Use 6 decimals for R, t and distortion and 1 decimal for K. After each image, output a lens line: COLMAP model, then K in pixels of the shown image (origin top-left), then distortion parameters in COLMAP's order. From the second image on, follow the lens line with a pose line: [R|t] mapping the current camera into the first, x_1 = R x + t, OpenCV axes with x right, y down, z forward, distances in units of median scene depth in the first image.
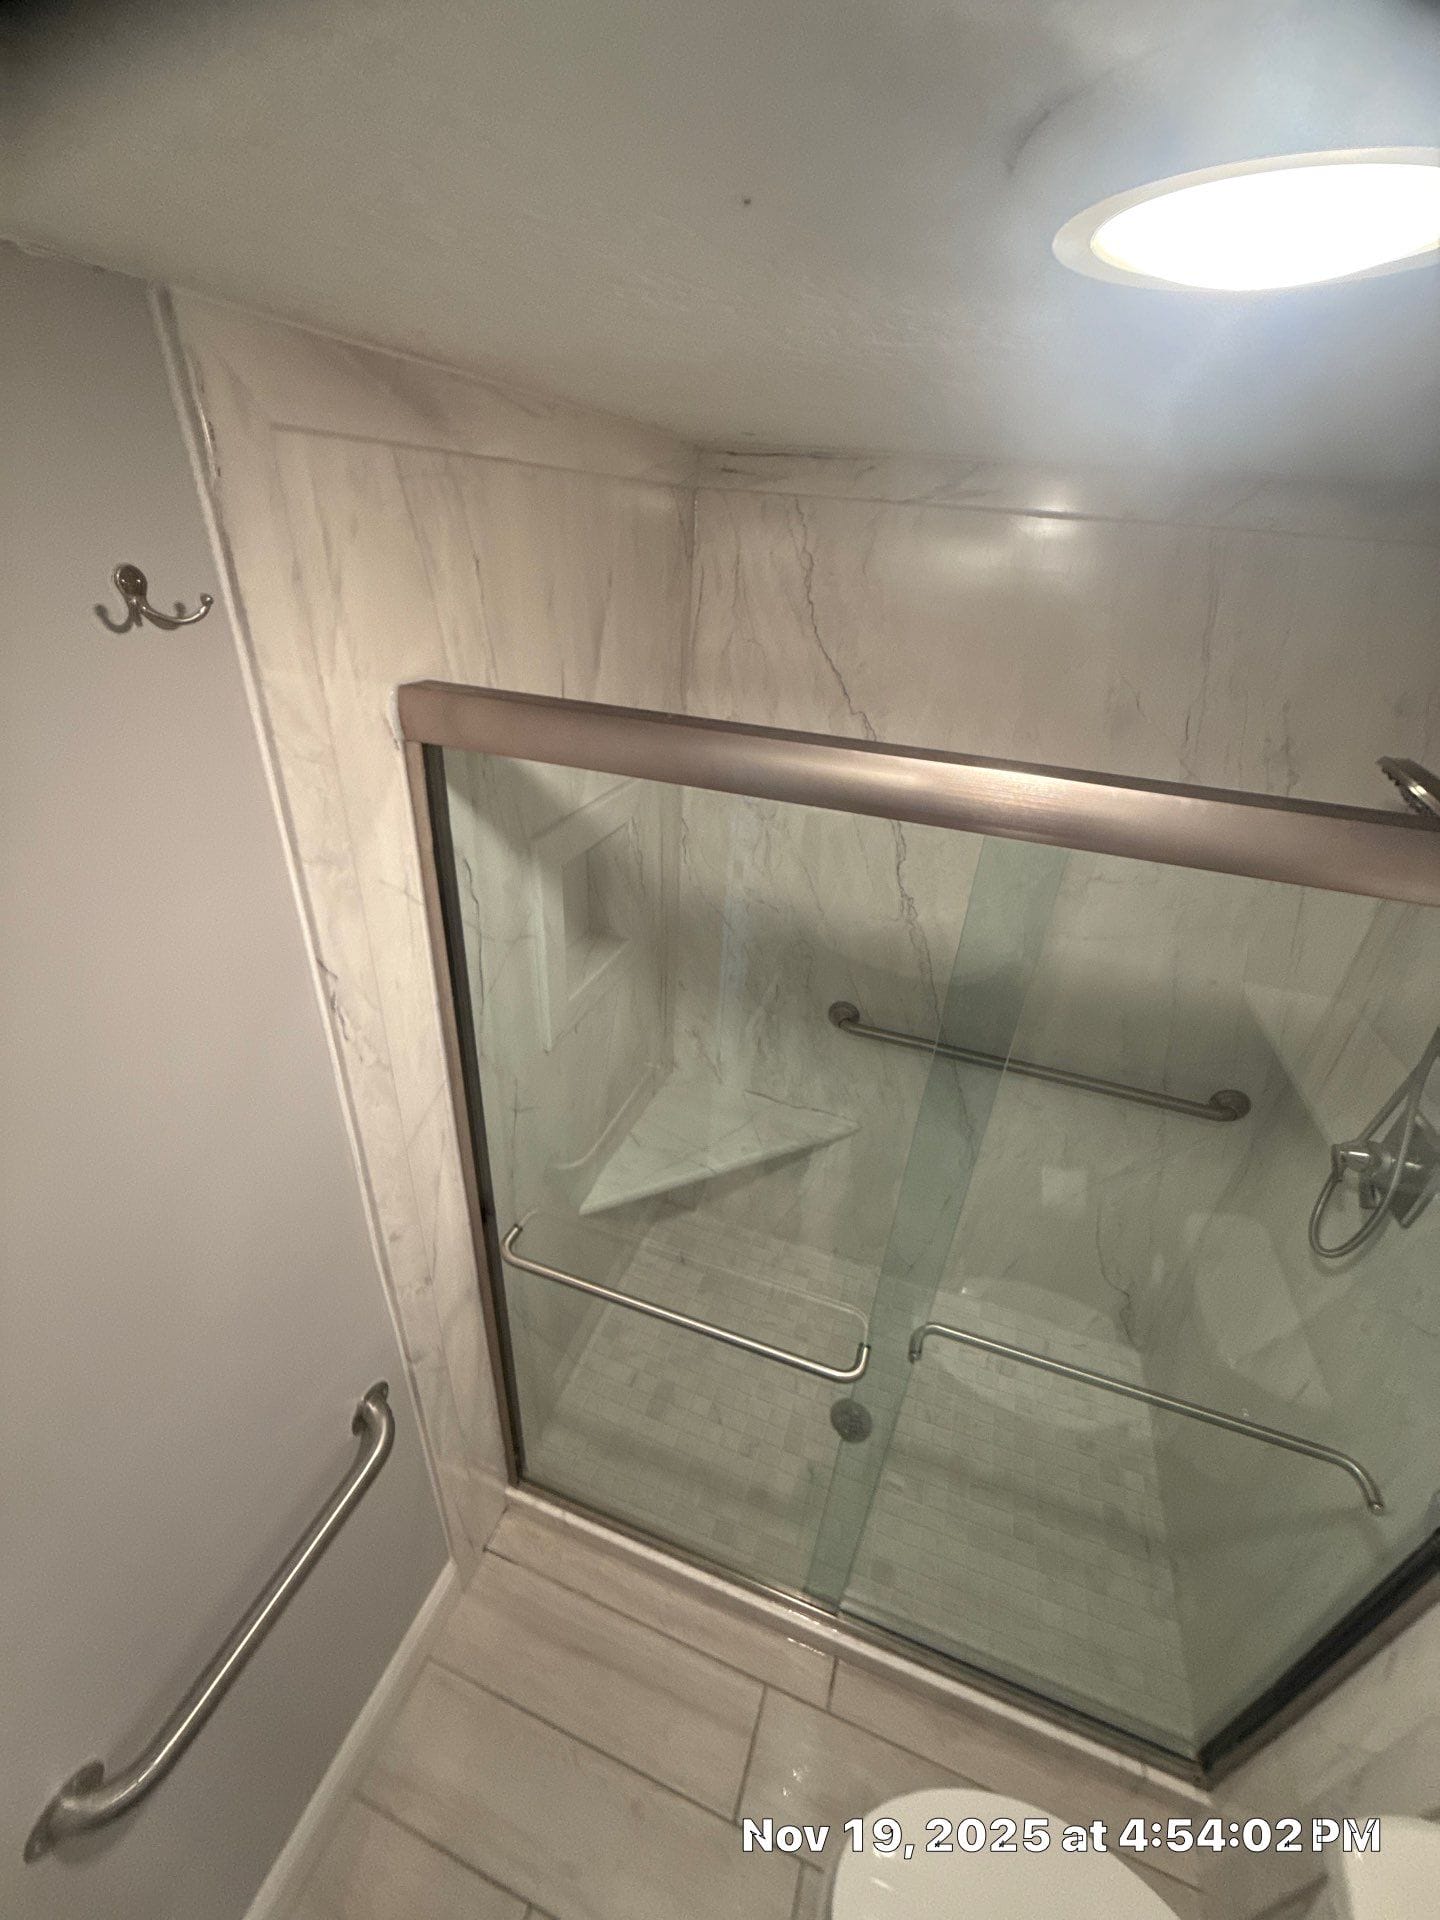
lens RADIAL K [[767.1, 0, 720.0], [0, 767.1, 960.0], [0, 0, 1]] dist [-0.068519, -0.000103]
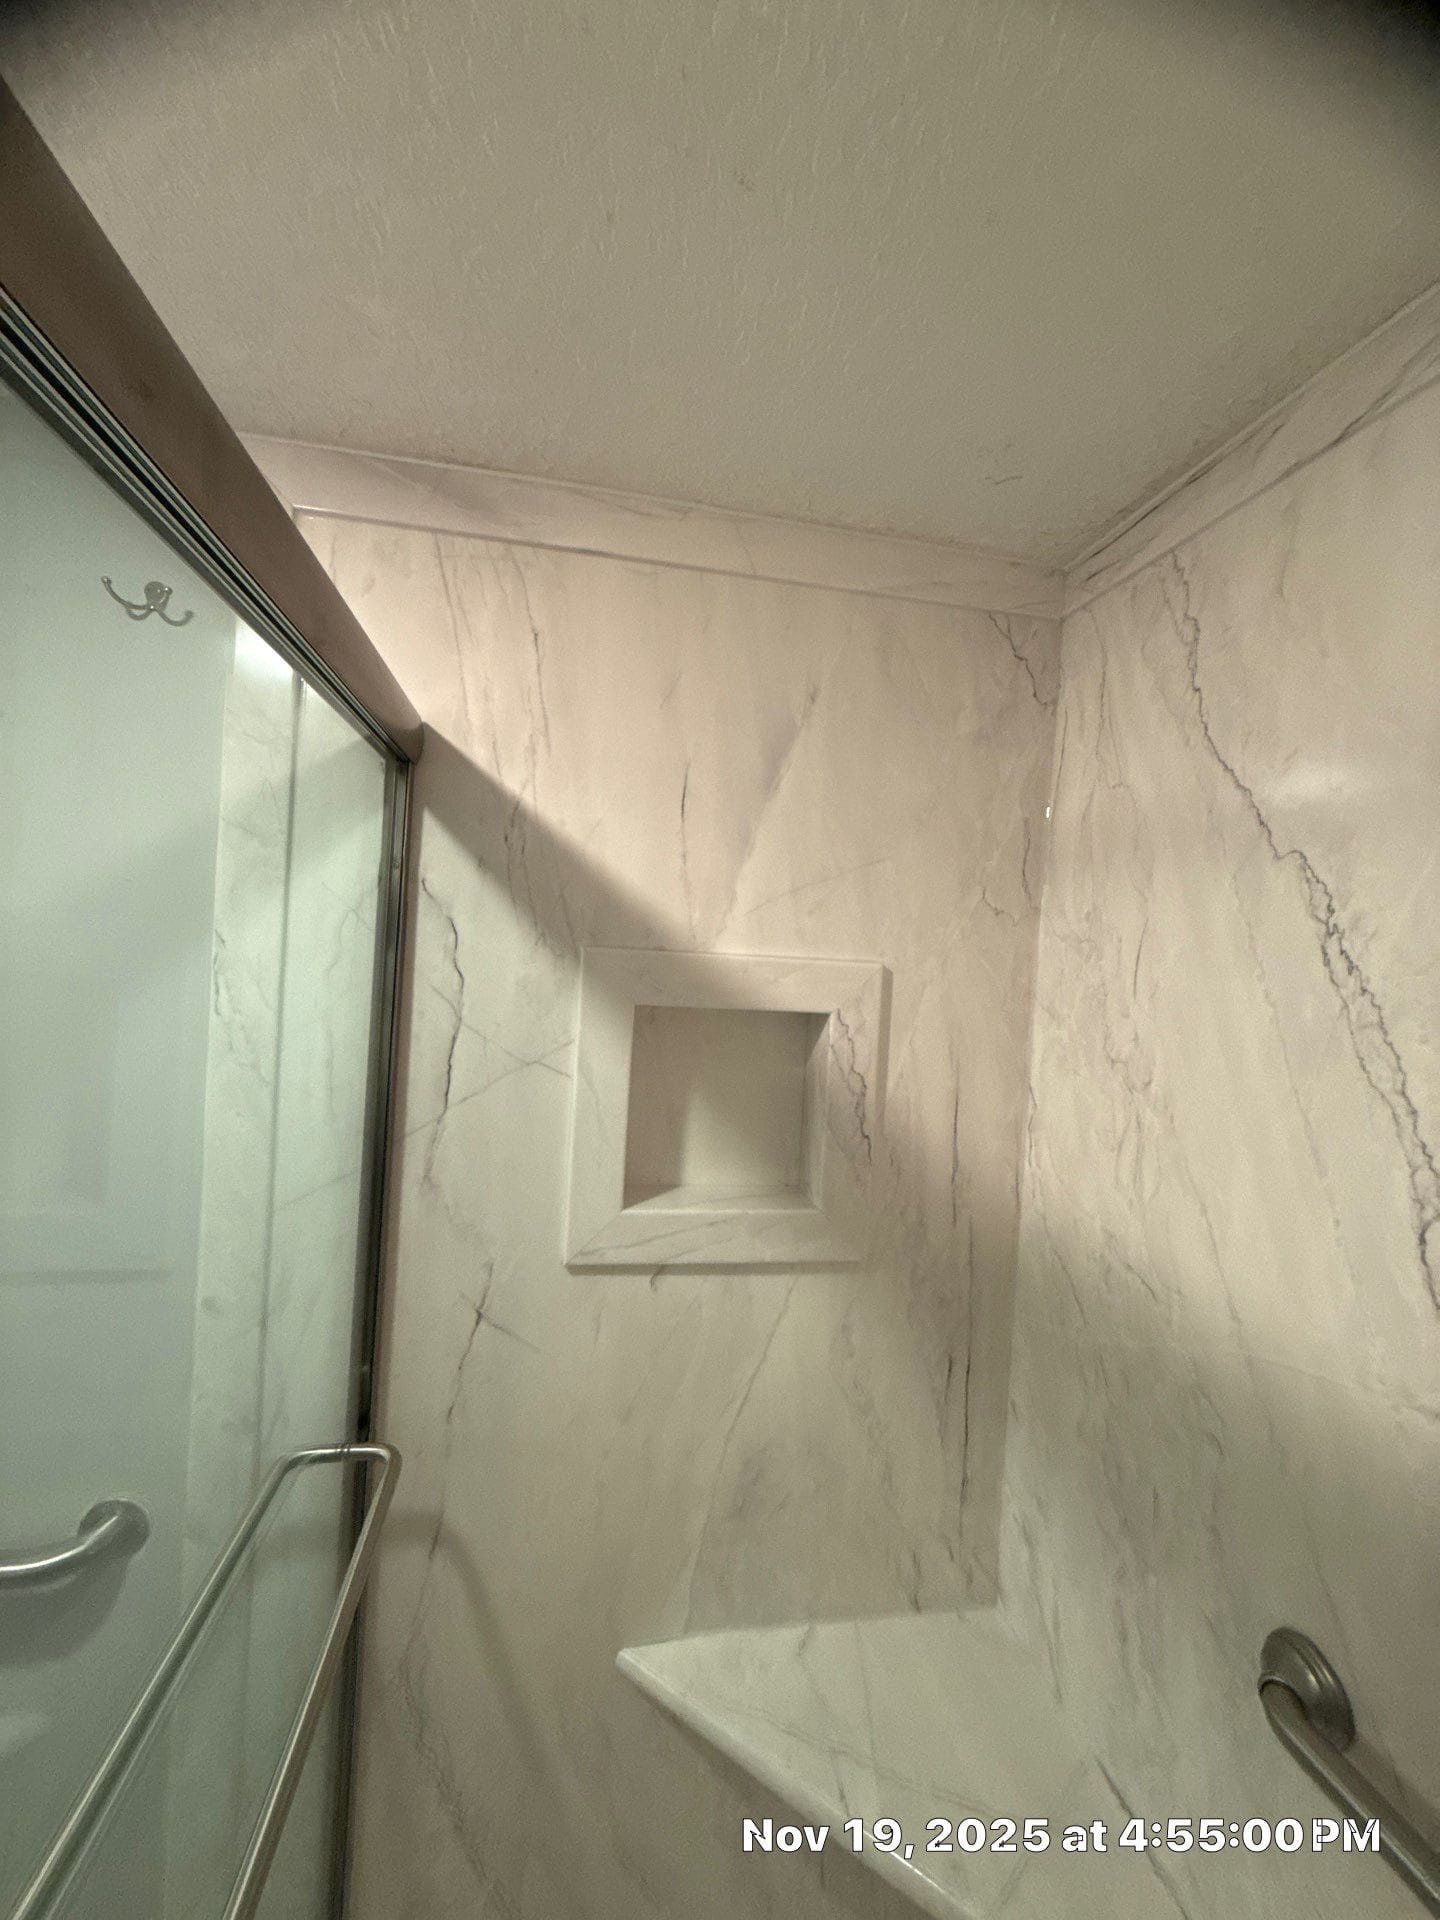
lens RADIAL K [[747.8, 0, 714.0], [0, 747.8, 941.4], [0, 0, 1]] dist [-0.019490, 0.000134]
pose [[0.493713, -0.047791, -0.868311, 0.454998], [-0.454363, 0.837186, -0.304424, 0.016903], [0.741486, 0.544826, 0.391615, 0.681482]]
